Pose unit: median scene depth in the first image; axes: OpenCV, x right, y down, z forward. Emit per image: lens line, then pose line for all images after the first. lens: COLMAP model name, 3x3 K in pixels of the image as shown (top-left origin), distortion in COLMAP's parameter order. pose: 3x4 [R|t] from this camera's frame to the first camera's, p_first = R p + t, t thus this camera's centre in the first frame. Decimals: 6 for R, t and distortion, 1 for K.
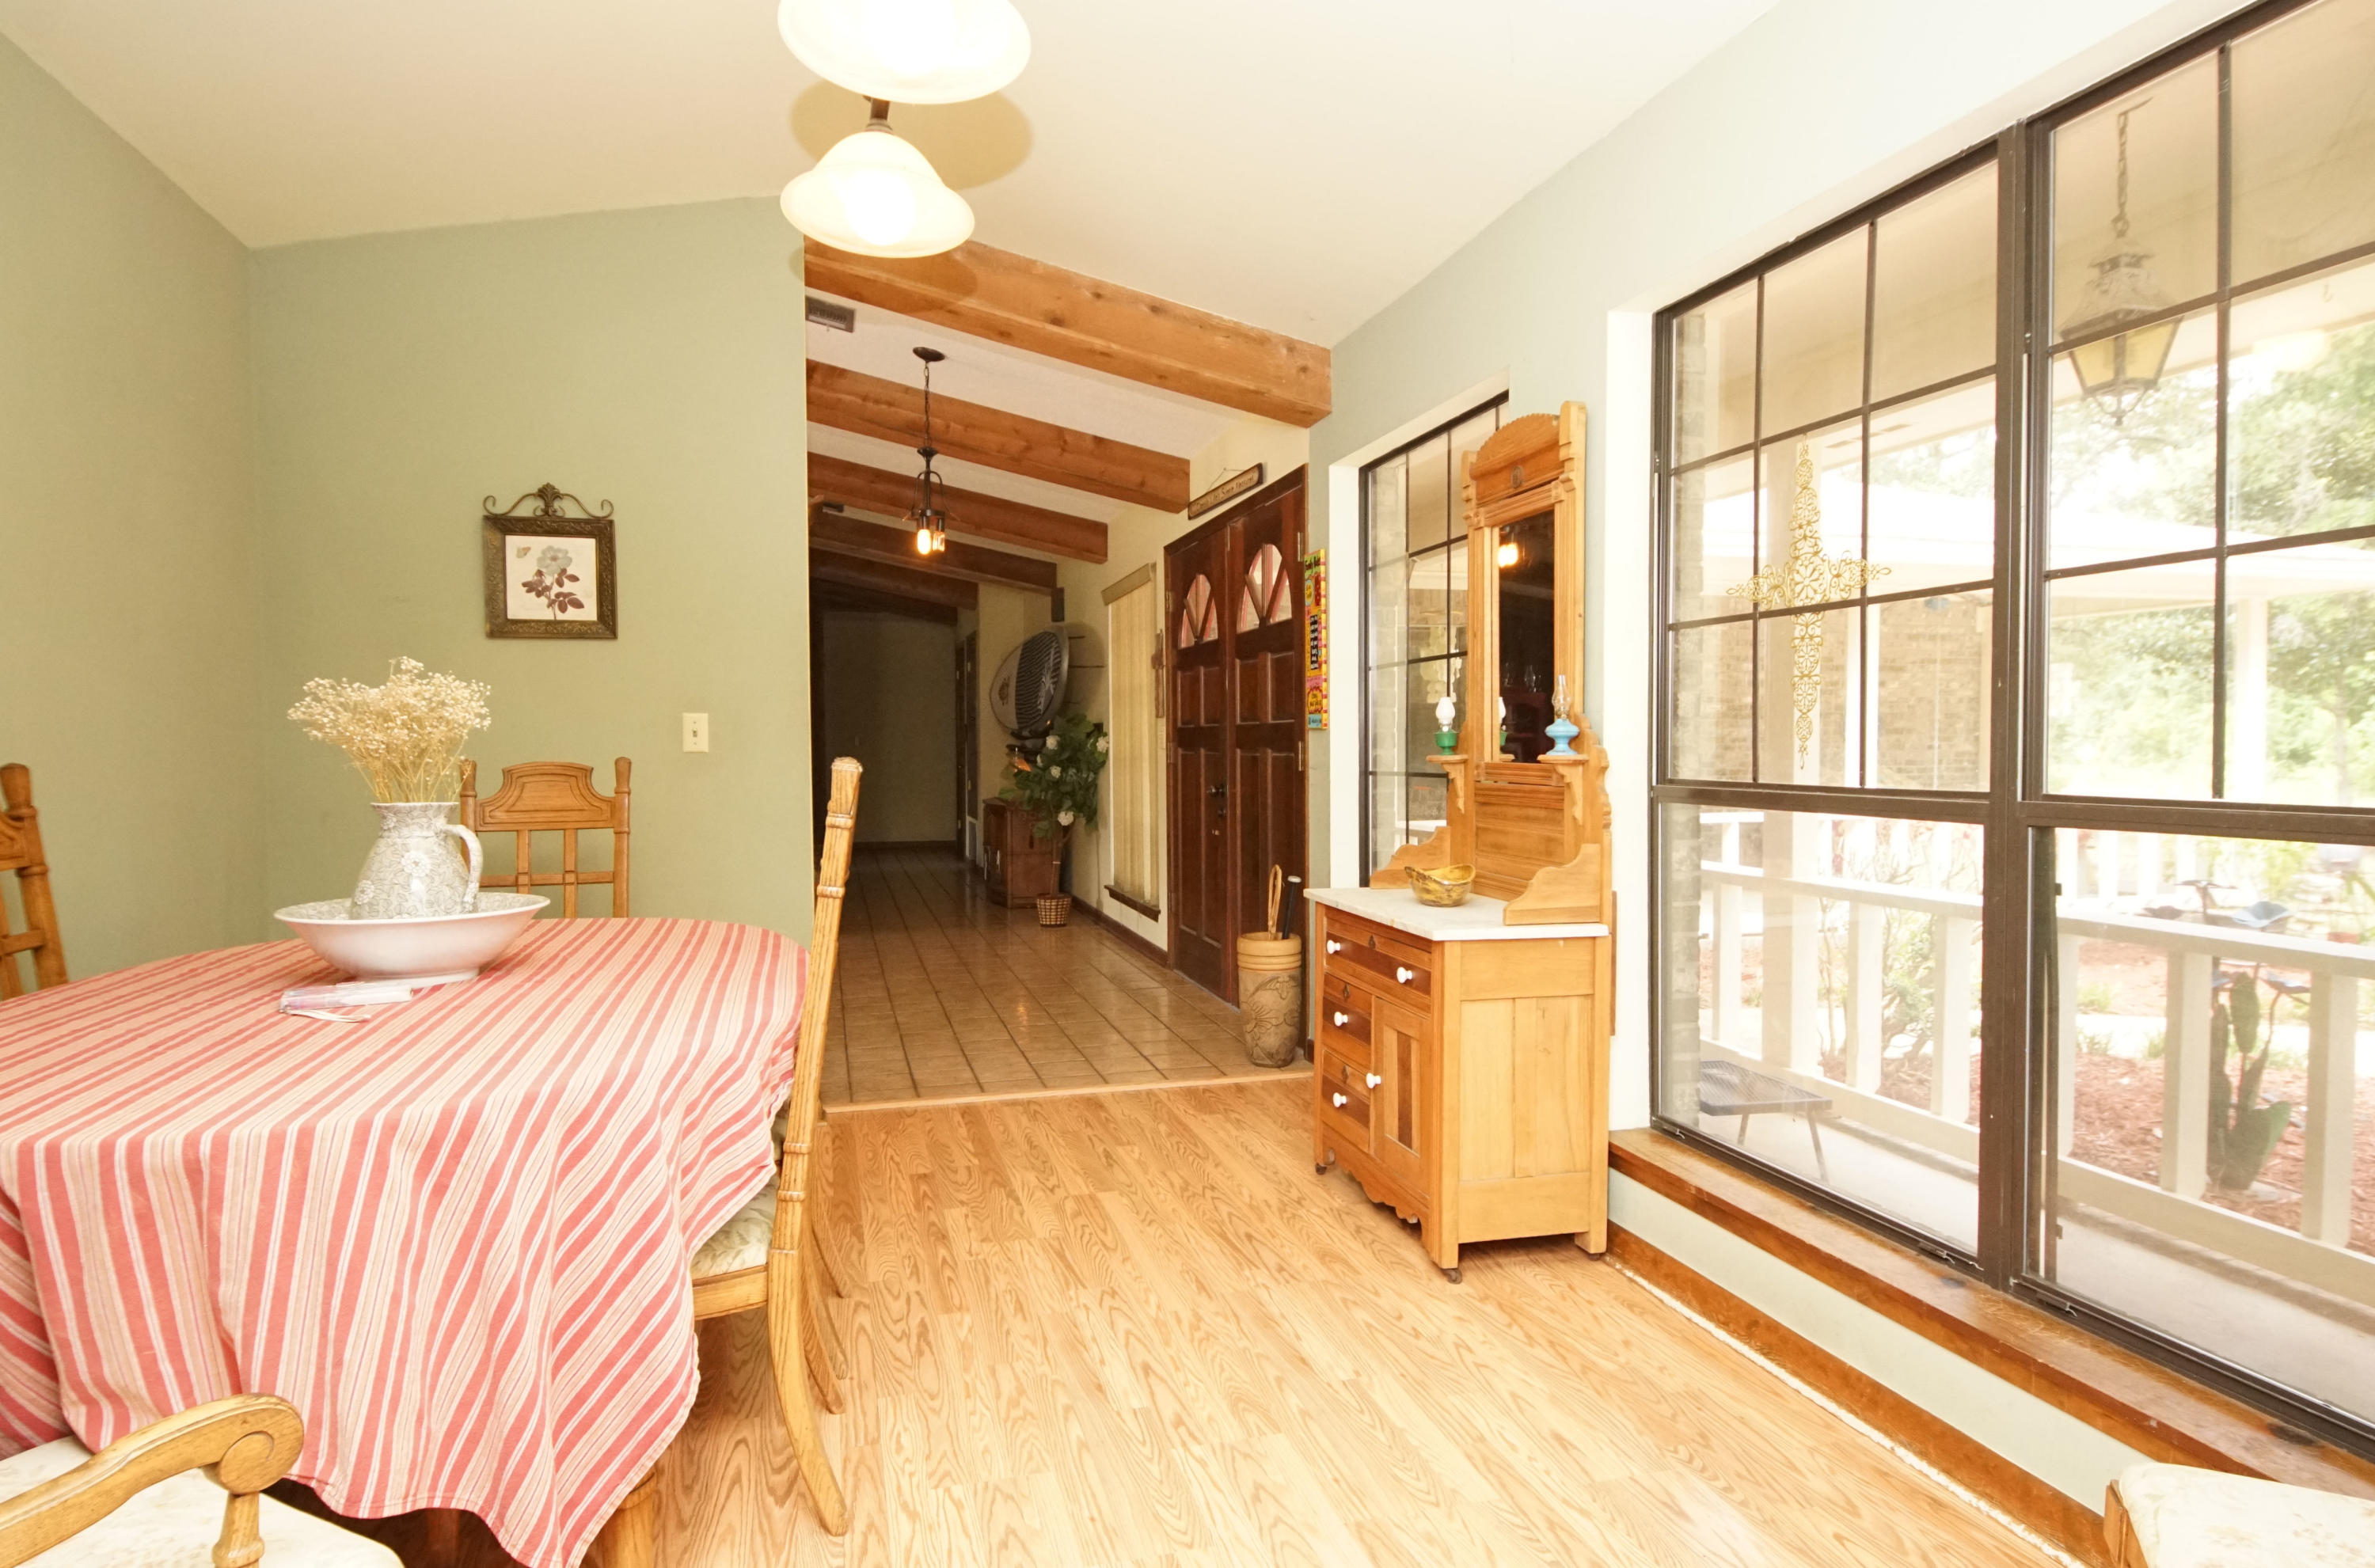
lens RADIAL K [[1311.4, 0, 1187.5], [0, 1311.4, 784.0], [0, 0, 1]] dist [-0.000708, -0.000450]
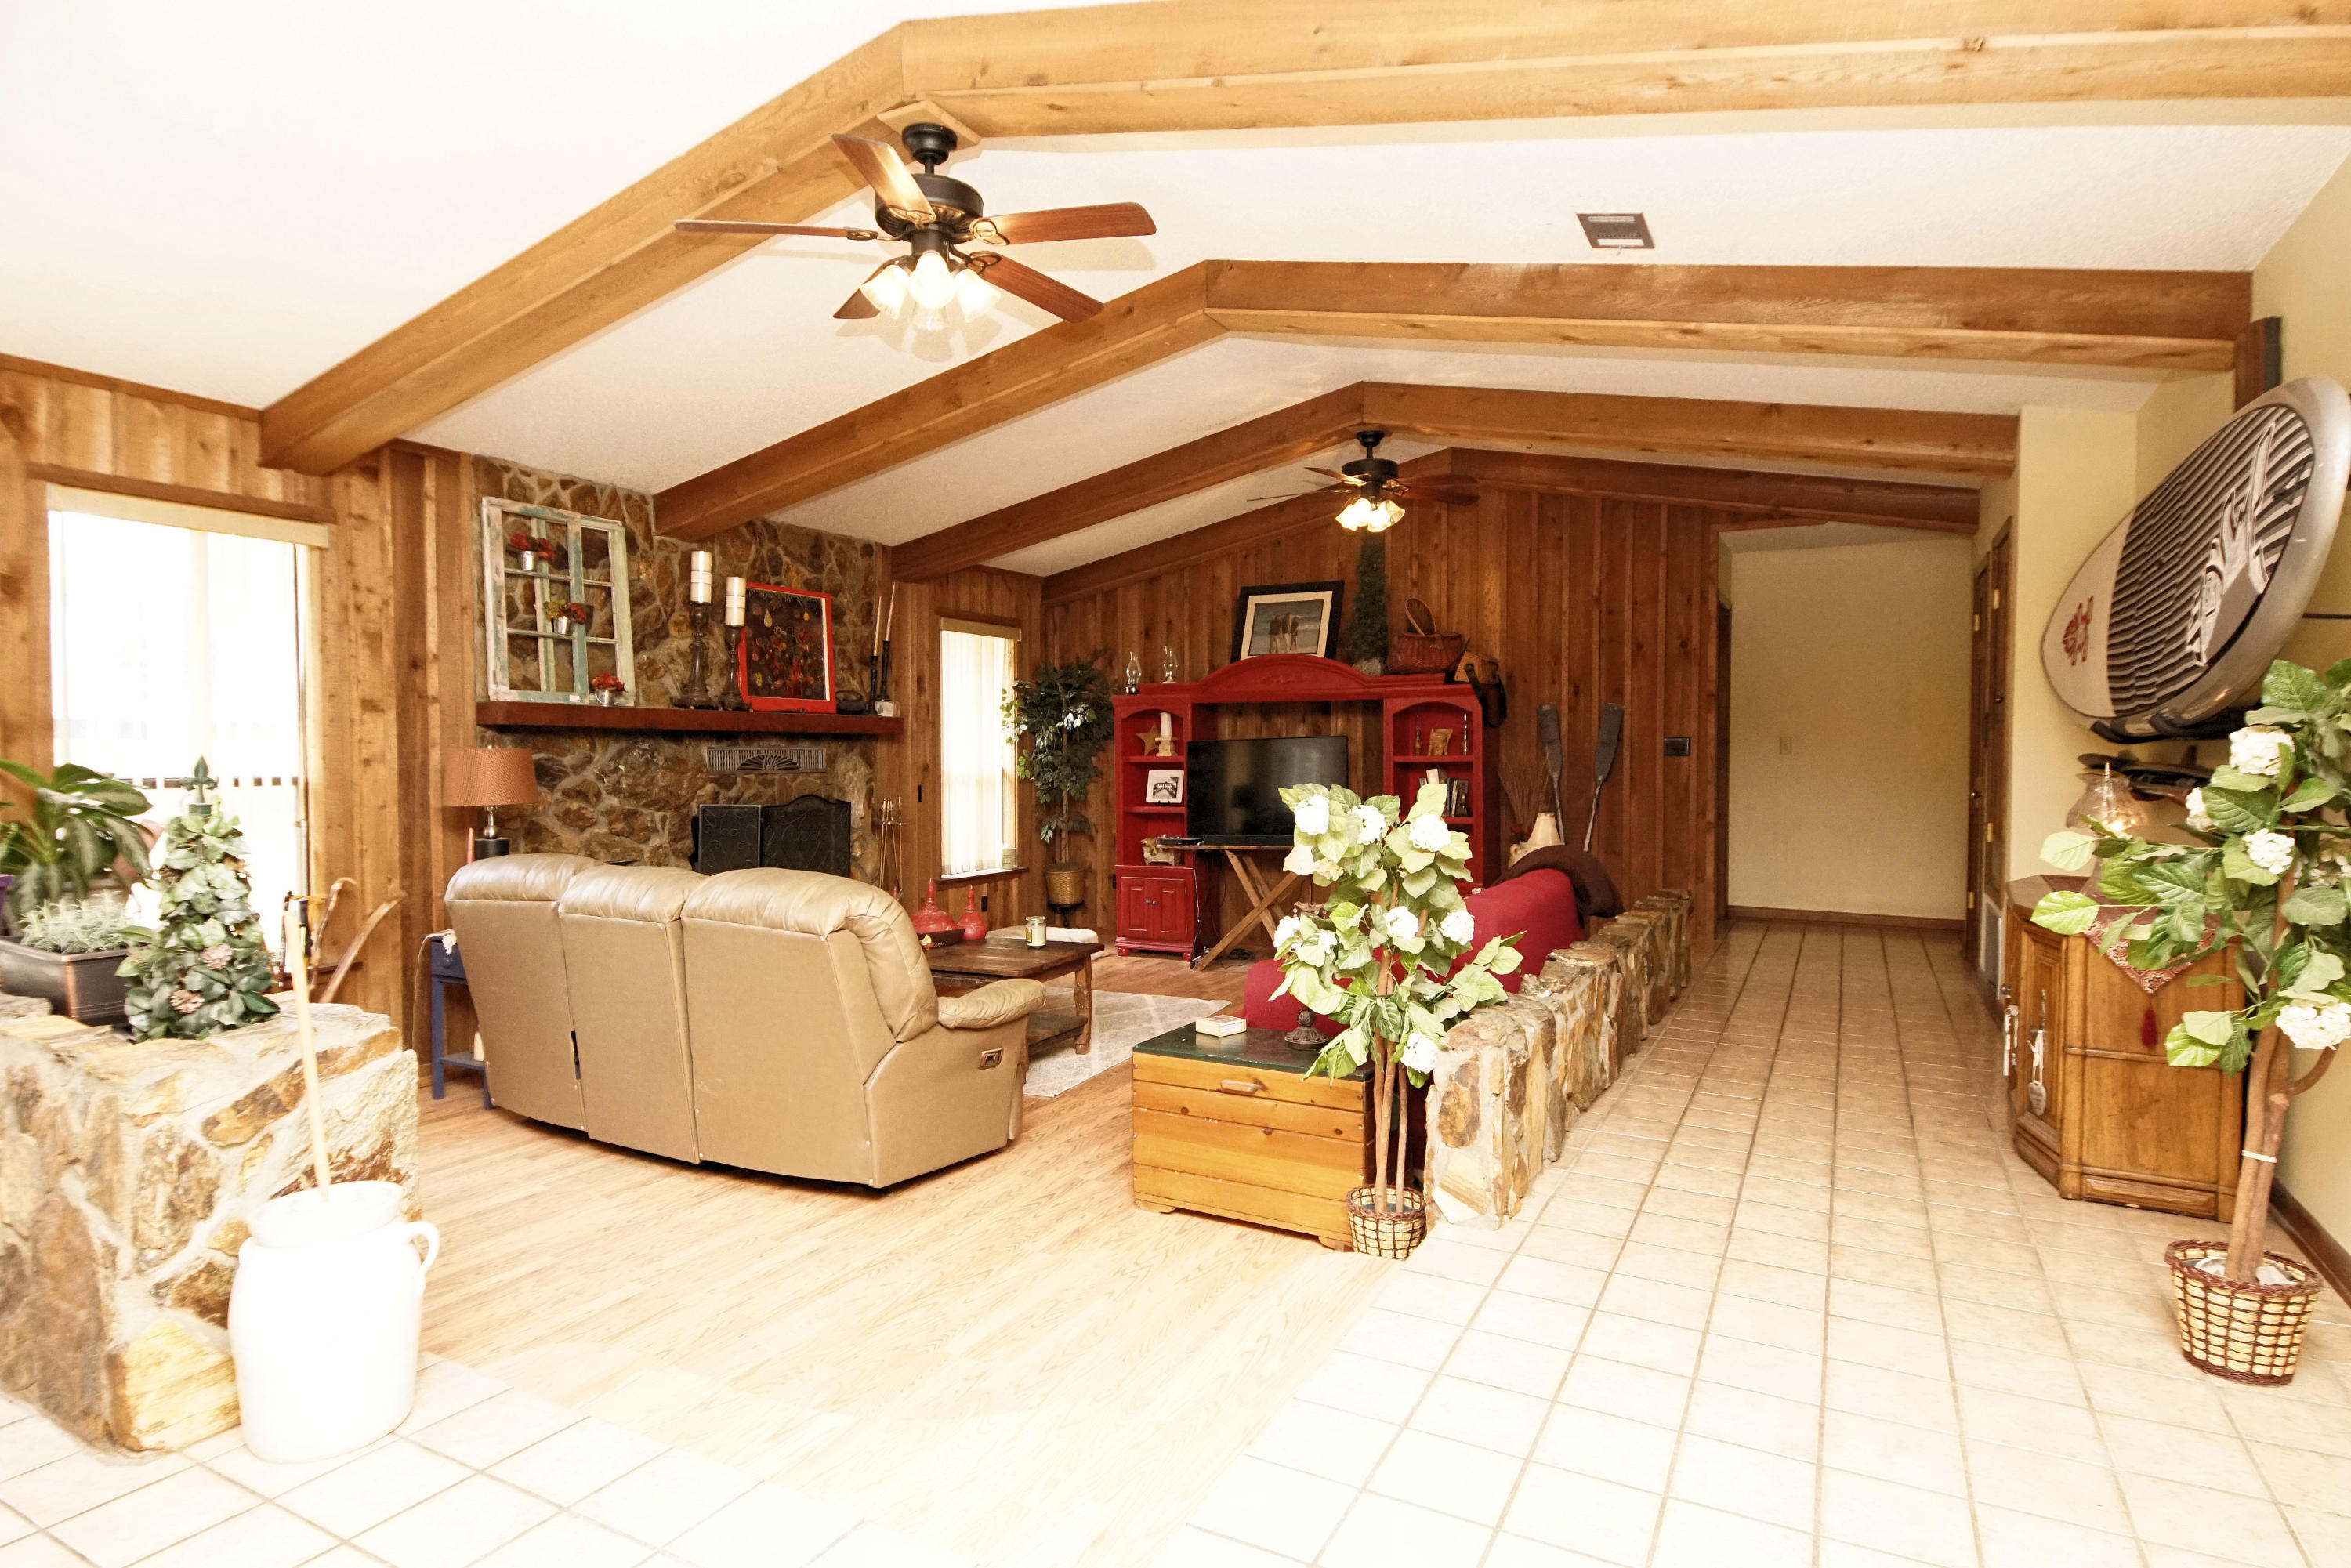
lens RADIAL K [[1259.4, 0, 1154.5], [0, 1259.4, 782.0], [0, 0, 1]] dist [0.036412, -0.031987]
pose [[0.715168, 0.025426, -0.698490, -0.060746], [-0.027579, 0.999586, 0.008149, -0.015808], [0.698409, 0.013435, 0.715573, 0.471598]]
